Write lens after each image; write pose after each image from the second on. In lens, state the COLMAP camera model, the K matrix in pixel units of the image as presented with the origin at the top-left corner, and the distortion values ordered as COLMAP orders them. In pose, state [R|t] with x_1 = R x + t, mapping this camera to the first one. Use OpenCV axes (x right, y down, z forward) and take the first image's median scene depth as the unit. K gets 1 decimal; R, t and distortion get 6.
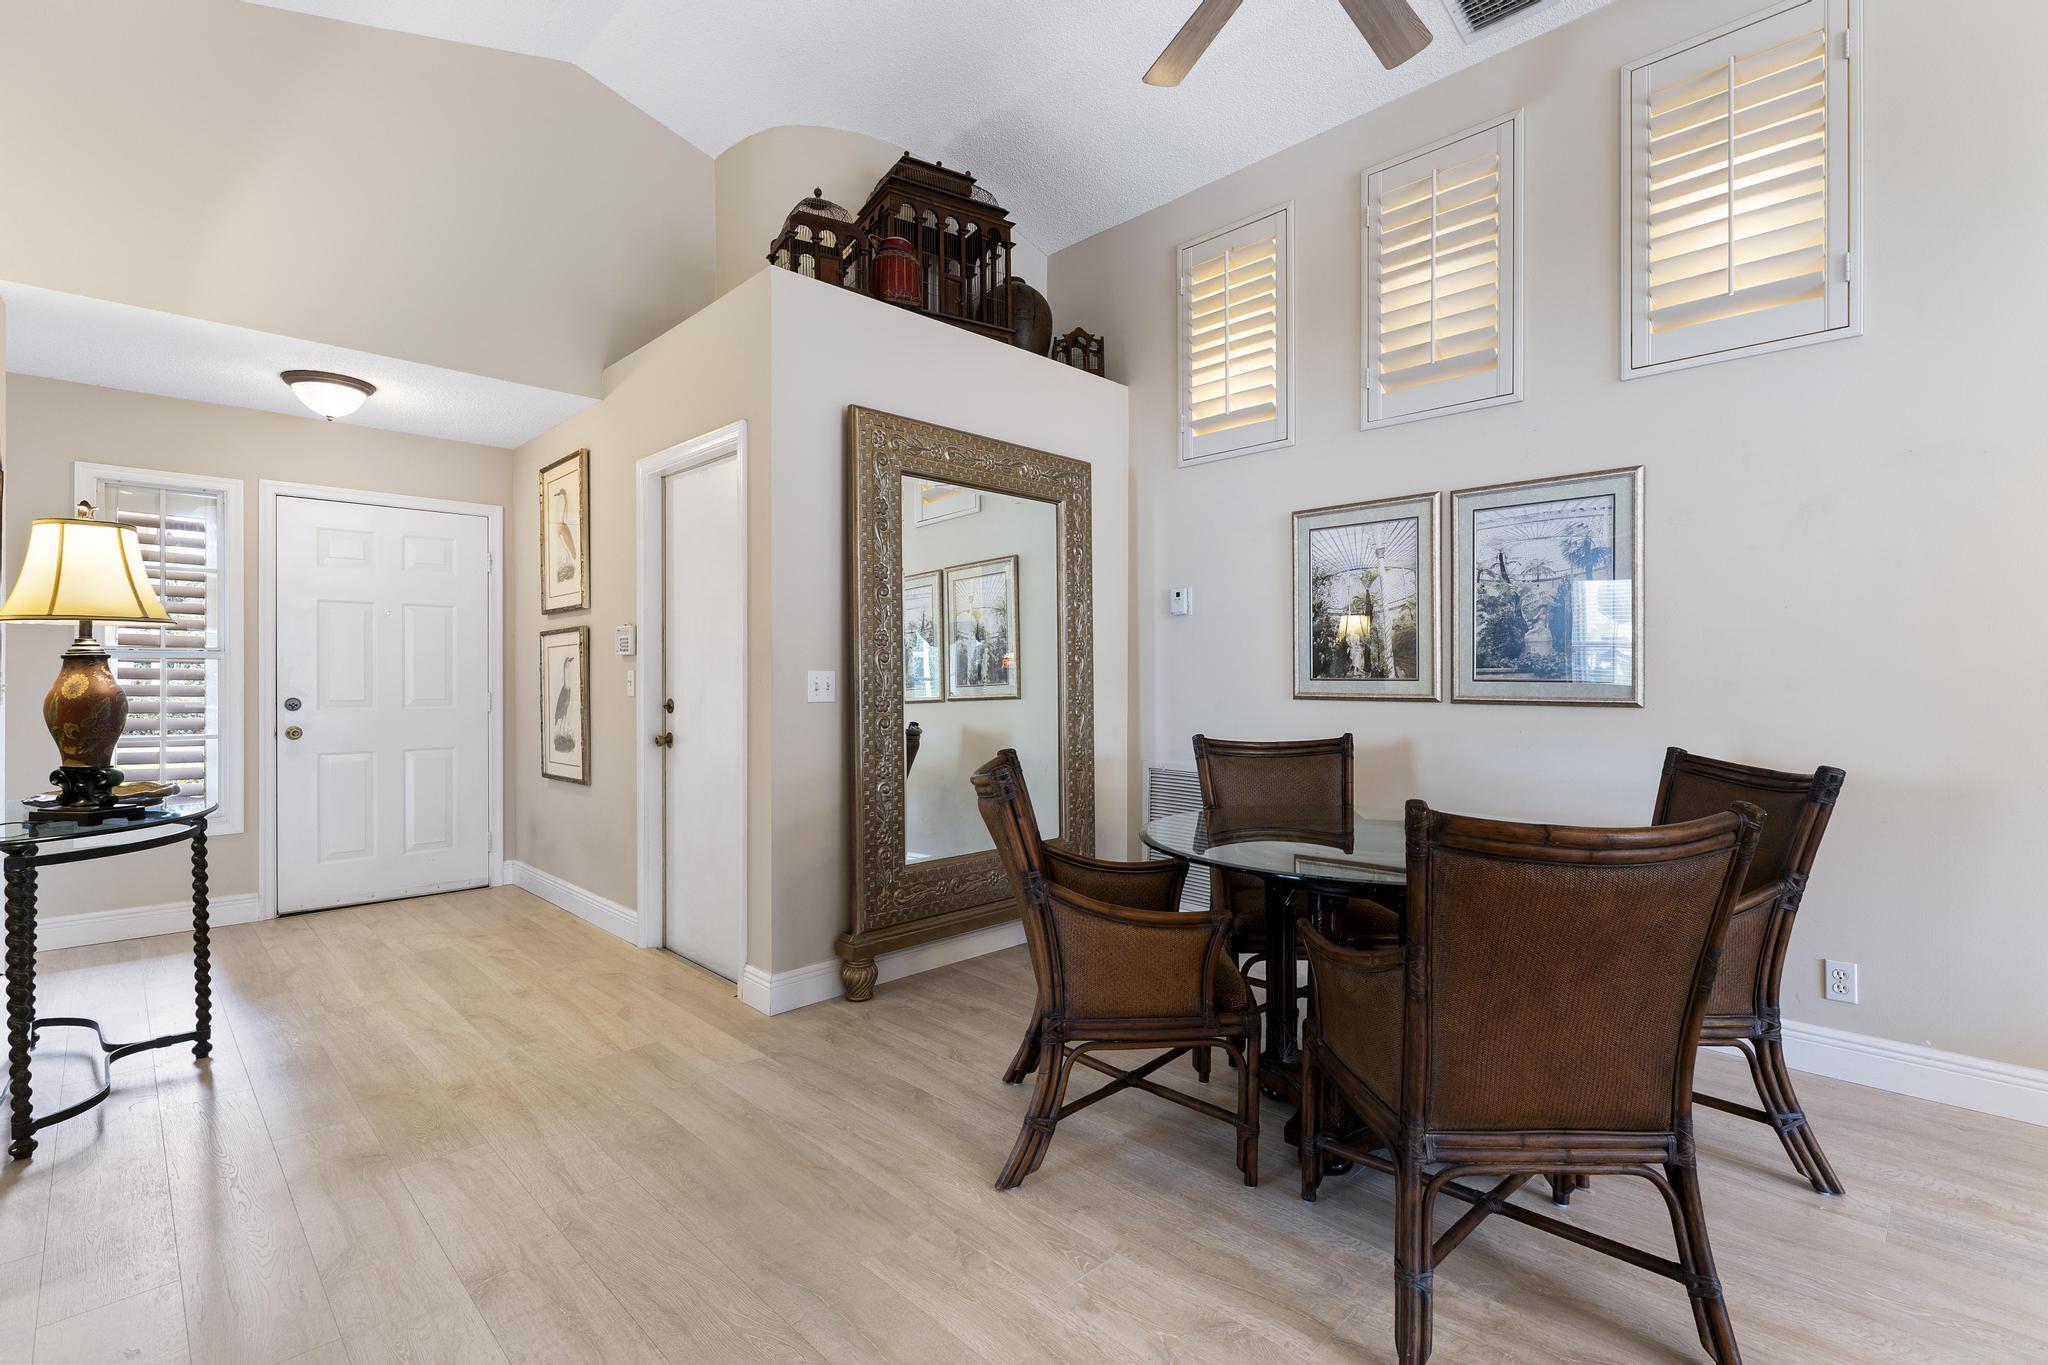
lens RADIAL K [[927.3, 0, 1025.5], [0, 927.3, 684.5], [0, 0, 1]] dist [-0.002557, -0.000637]
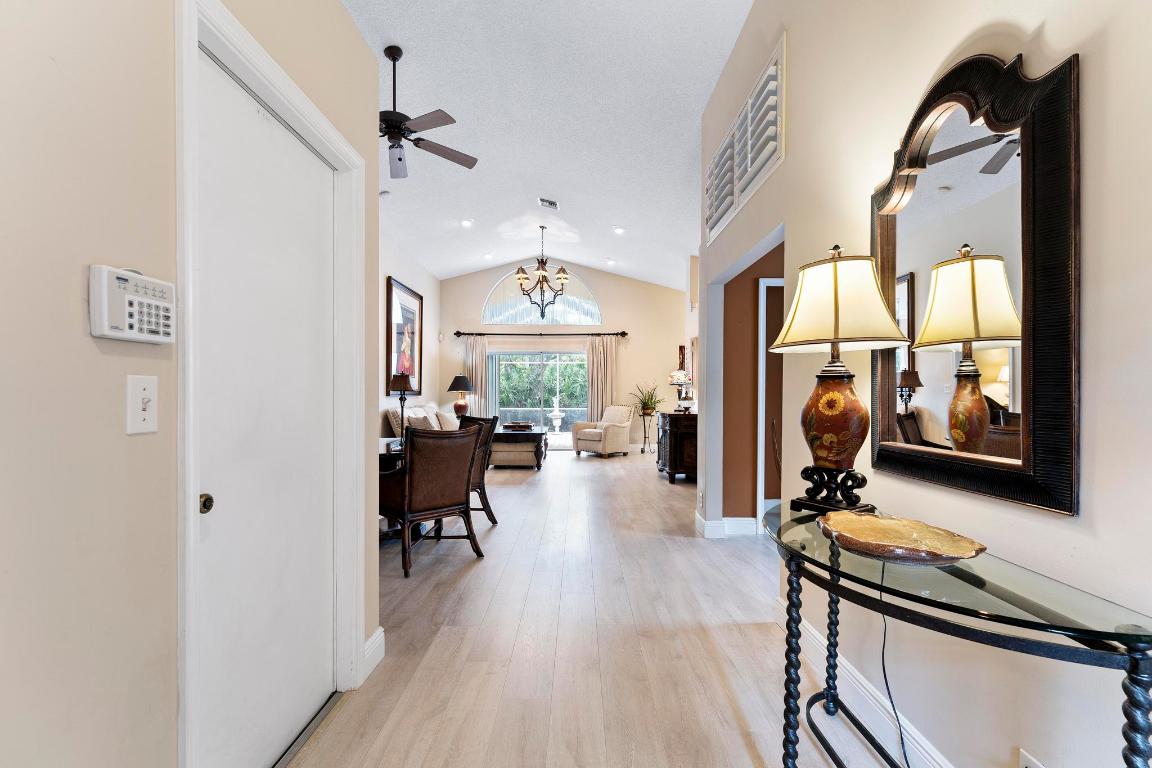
lens RADIAL K [[514.6, 0, 577.1], [0, 514.6, 398.0], [0, 0, 1]] dist [-0.000908, 0.000484]
pose [[-0.707939, -0.009026, 0.706216, -0.884437], [0.002067, 0.999888, 0.014851, -0.009483], [-0.706270, 0.011973, -0.707841, 1.200112]]
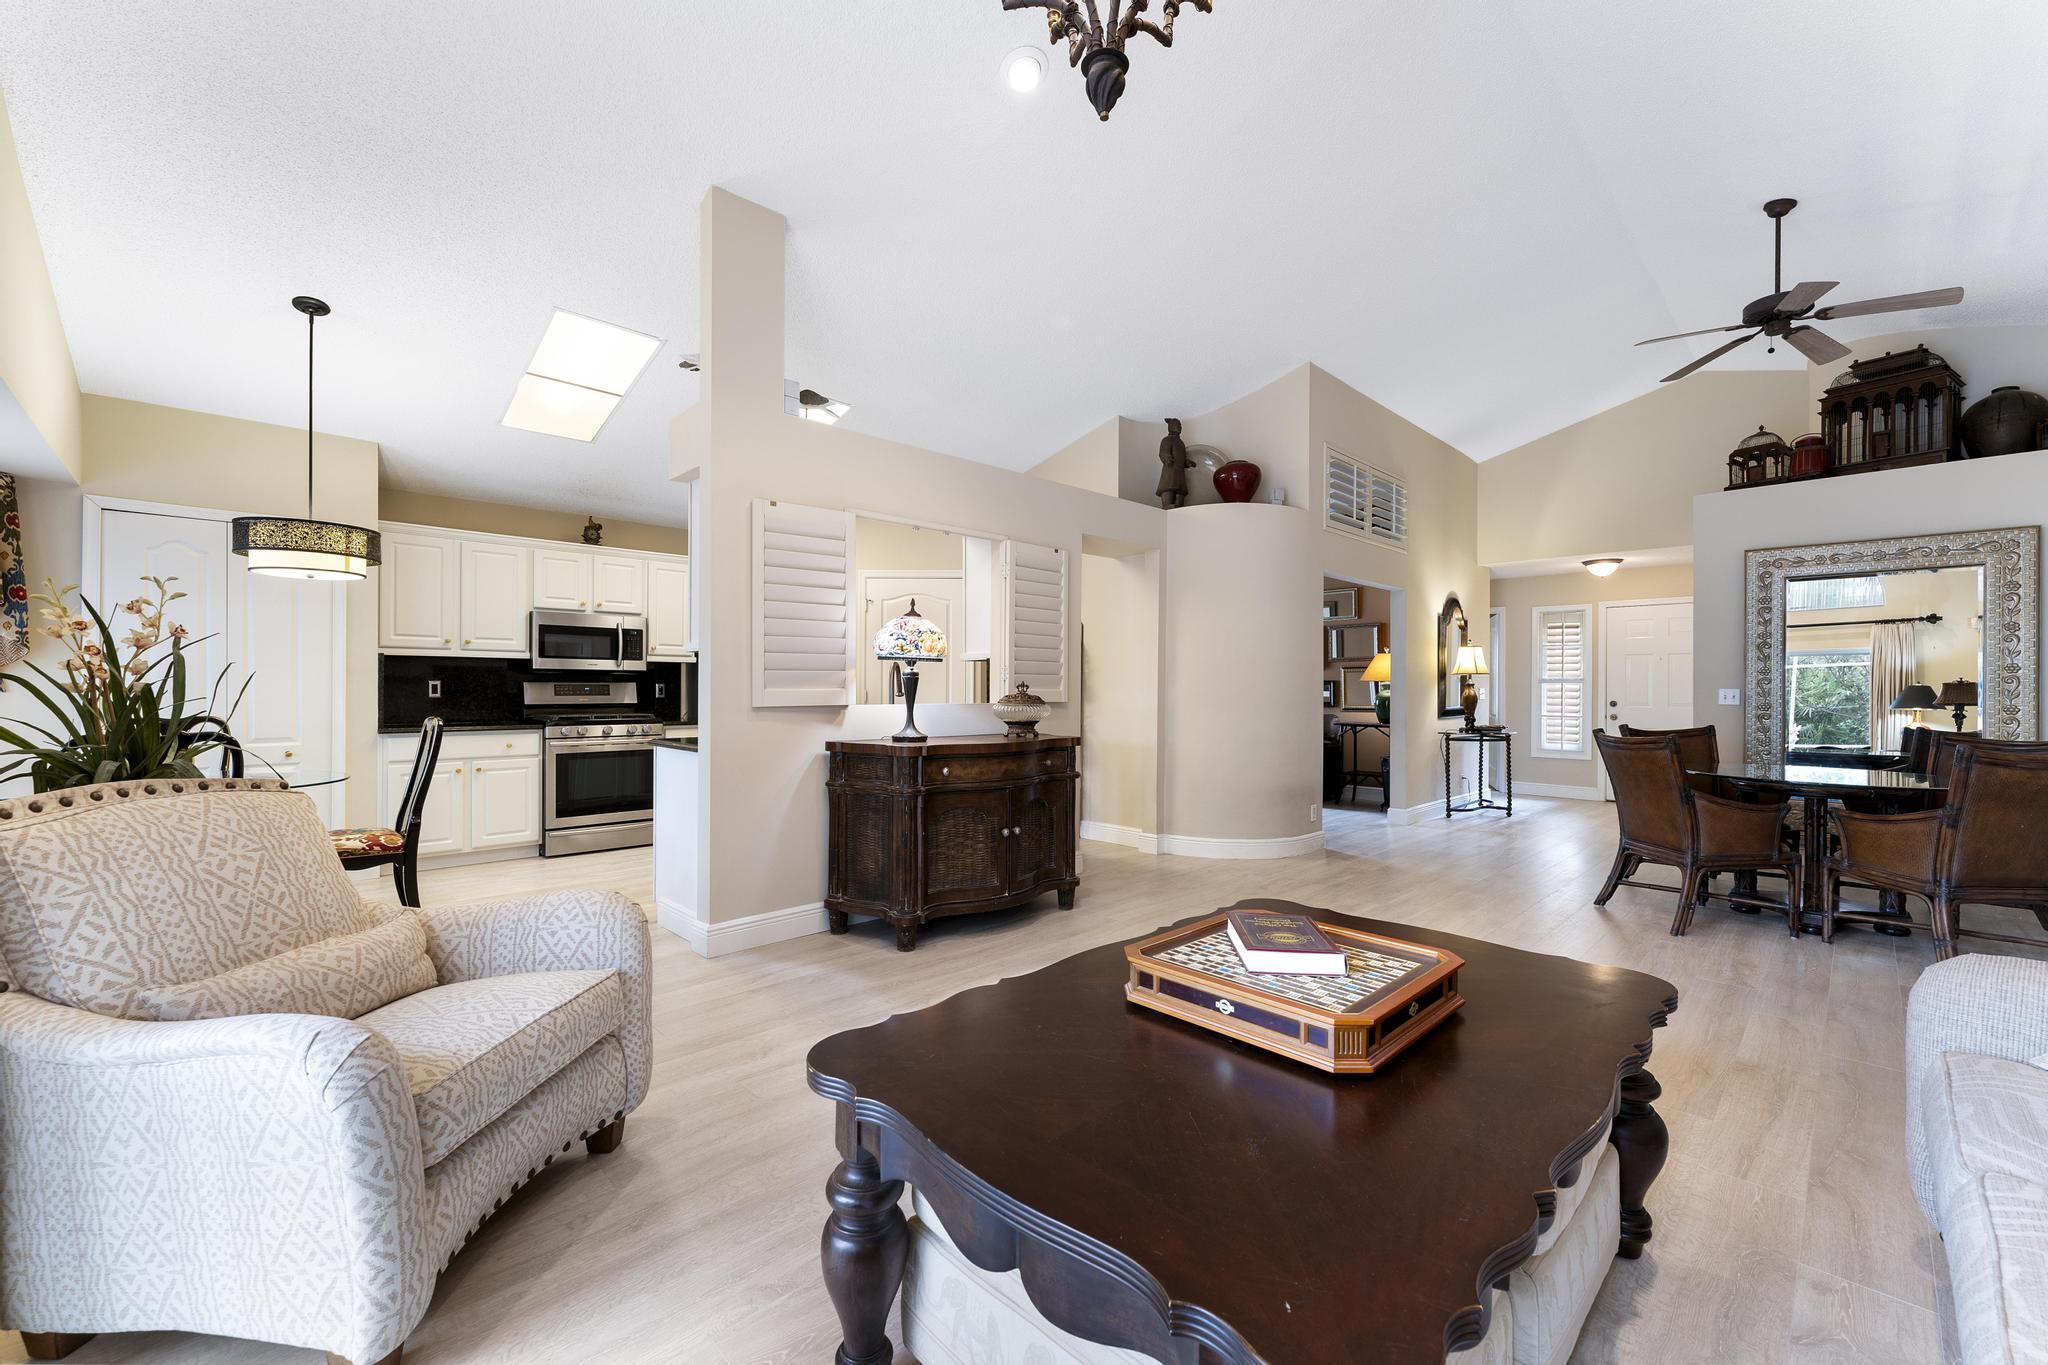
lens RADIAL K [[821.8, 0, 1031.8], [0, 821.8, 684.7], [0, 0, 1]] dist [0.000275, 0.000563]
pose [[-0.000876, -0.004111, -0.999991, 1.460959], [-0.013018, 0.999907, -0.004099, 0.003426], [0.999915, 0.013014, -0.000930, -0.454028]]
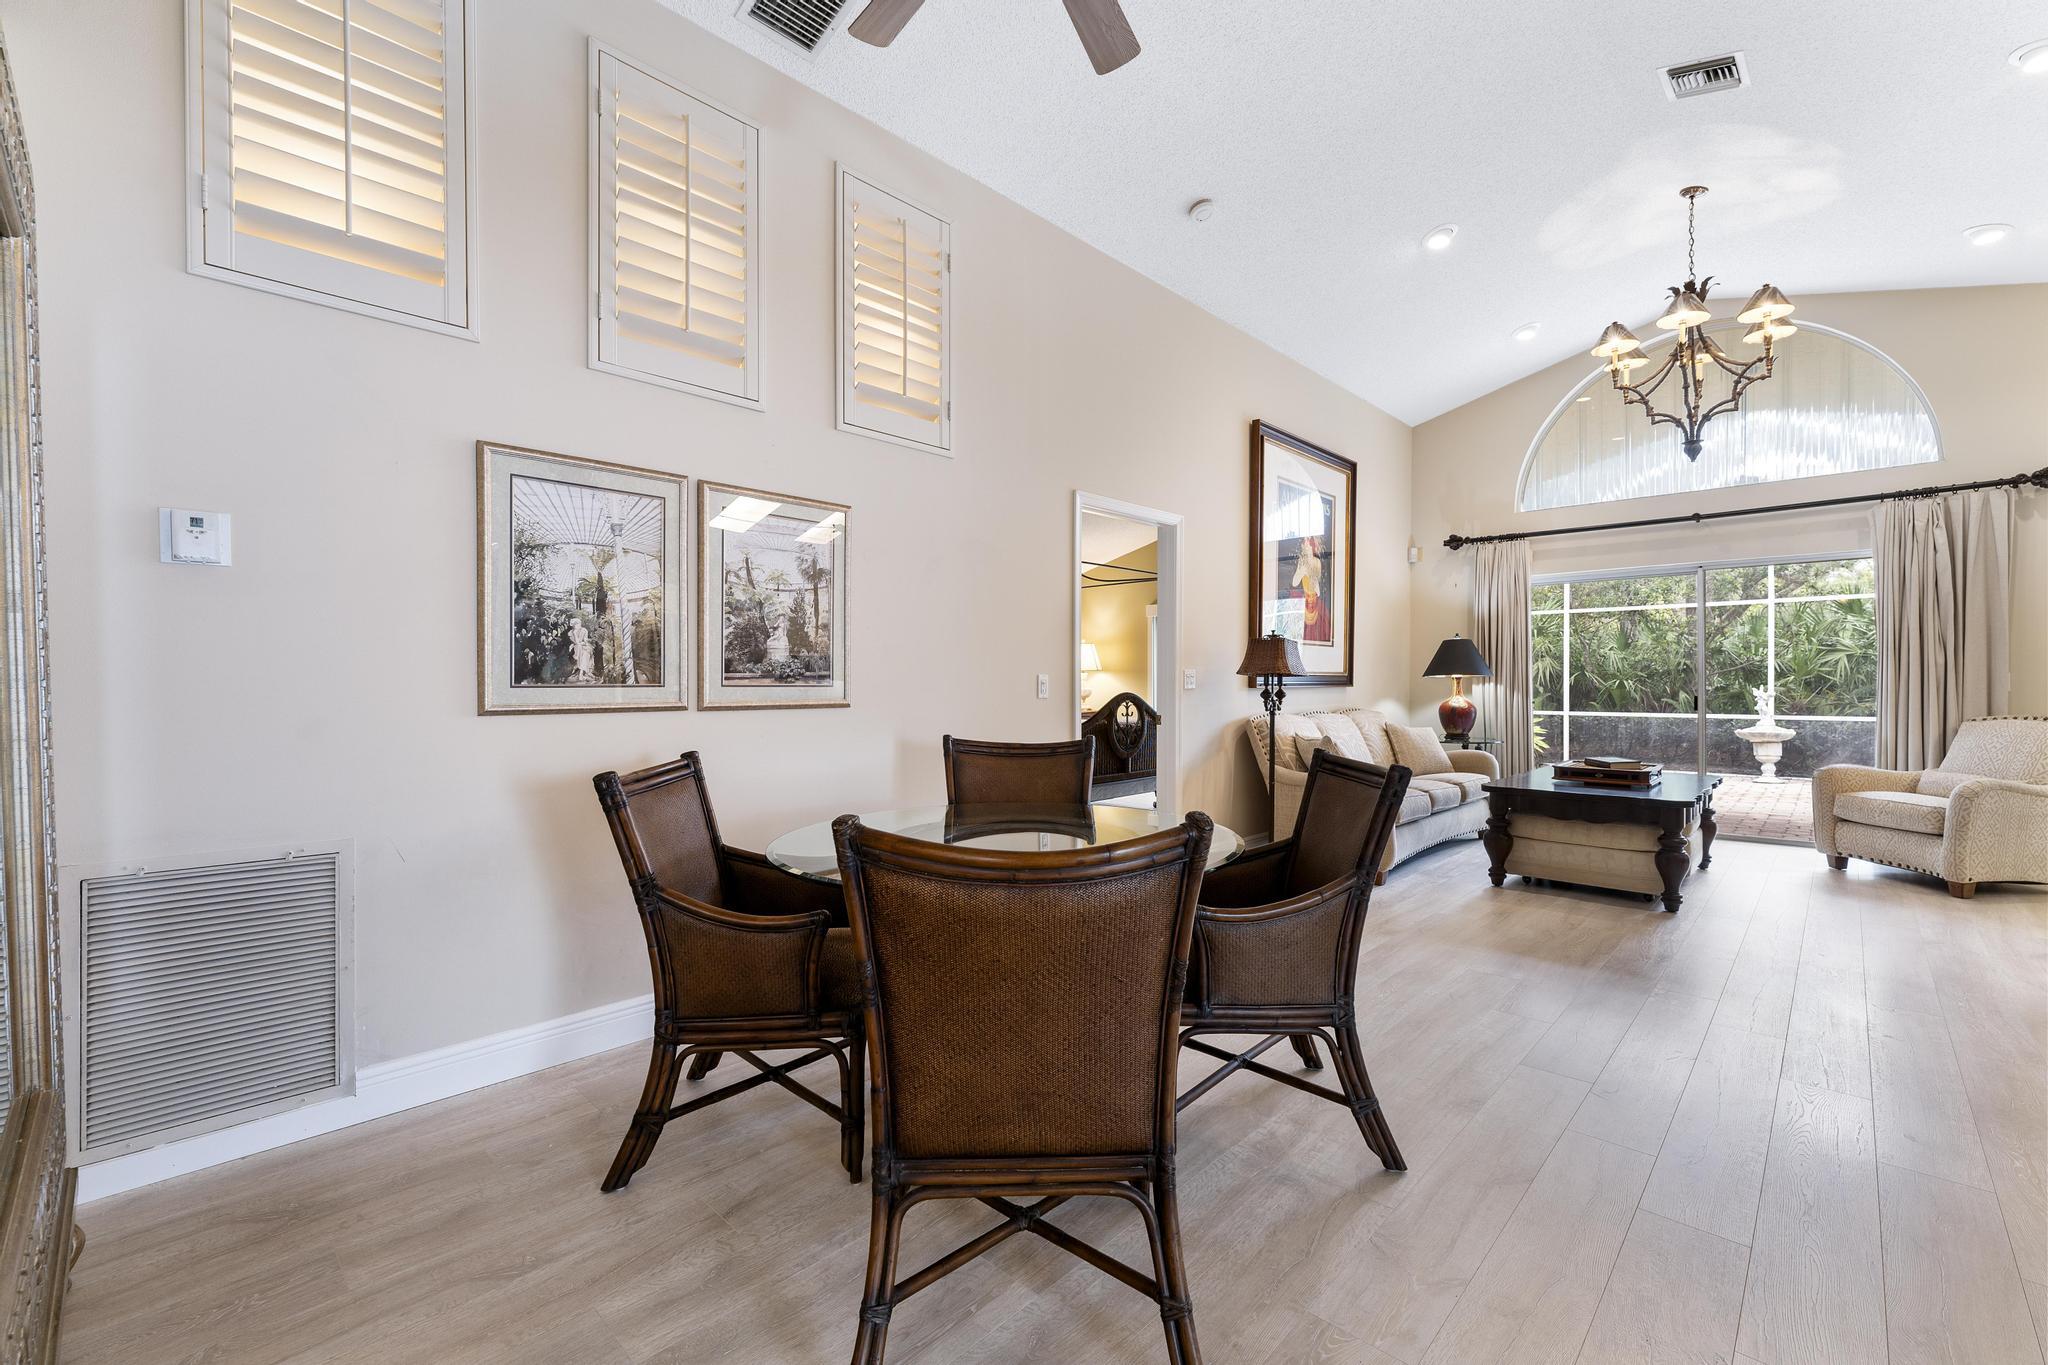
lens RADIAL K [[848.6, 0, 1031.2], [0, 848.6, 687.8], [0, 0, 1]] dist [-0.003268, 0.000673]
pose [[-0.022913, -0.009363, 0.999694, -0.385564], [0.010690, 0.999897, 0.009610, -0.007078], [-0.999680, 0.010907, -0.022810, 0.684731]]
